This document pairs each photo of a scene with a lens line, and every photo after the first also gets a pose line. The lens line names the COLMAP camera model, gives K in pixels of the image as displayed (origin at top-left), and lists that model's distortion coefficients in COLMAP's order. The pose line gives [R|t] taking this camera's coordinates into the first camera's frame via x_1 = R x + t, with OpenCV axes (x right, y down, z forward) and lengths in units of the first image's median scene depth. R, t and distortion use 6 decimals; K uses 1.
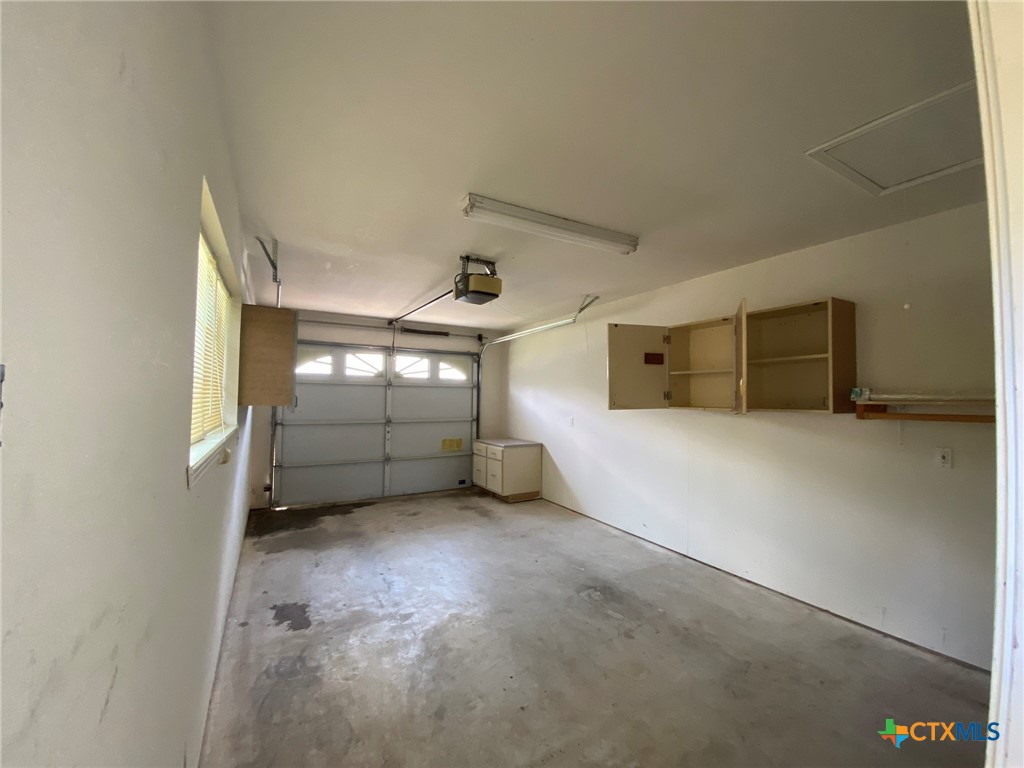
lens RADIAL K [[413.4, 0, 512.0], [0, 413.4, 384.0], [0, 0, 1]] dist [0.013789, -0.020055]
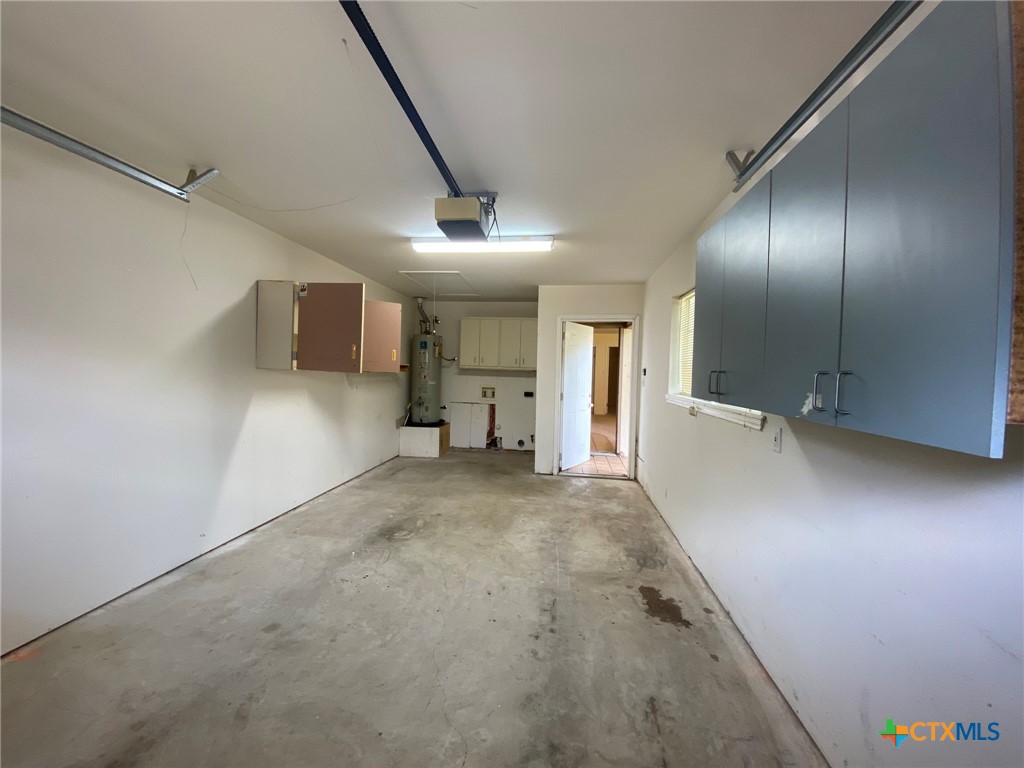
lens RADIAL K [[416.6, 0, 512.0], [0, 416.6, 384.0], [0, 0, 1]] dist [0.040921, -0.030059]
pose [[-0.802210, -0.059138, 0.594105, -0.758821], [-0.059208, 0.998057, 0.019400, 0.058222], [-0.594098, -0.019613, -0.804153, 1.880339]]
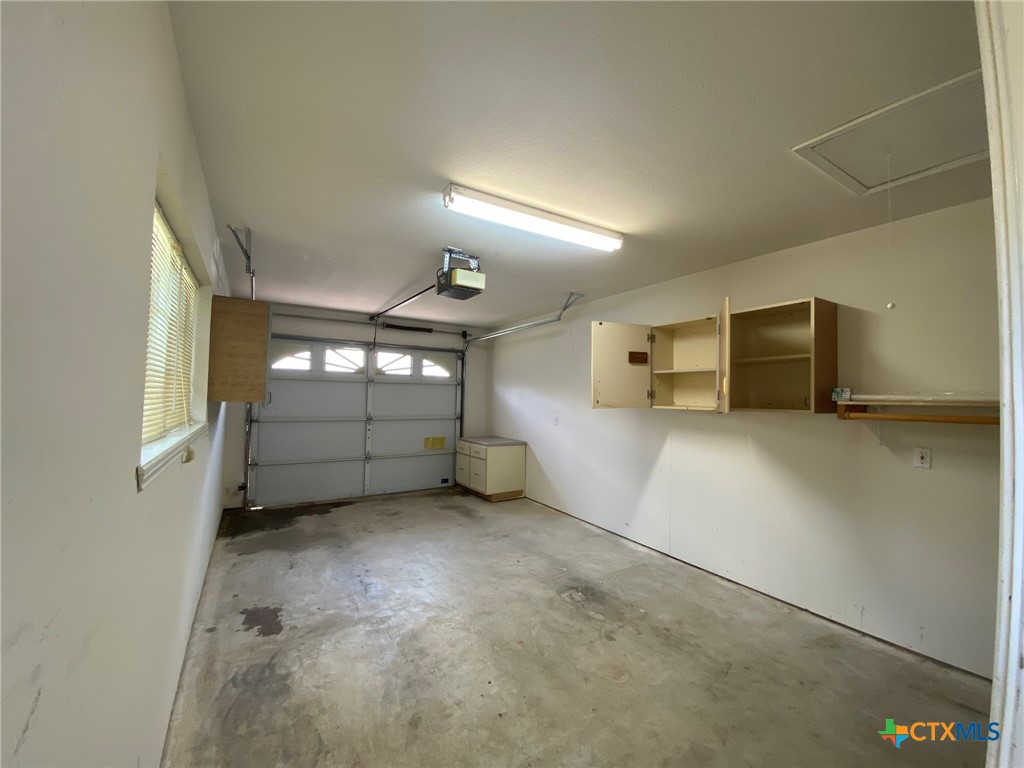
lens RADIAL K [[413.4, 0, 512.0], [0, 413.4, 384.0], [0, 0, 1]] dist [0.013789, -0.020055]
pose [[0.999374, 0.008467, 0.034344, 0.008538], [-0.008610, 0.999955, 0.004043, 0.002125], [-0.034308, -0.004337, 0.999402, 0.022113]]
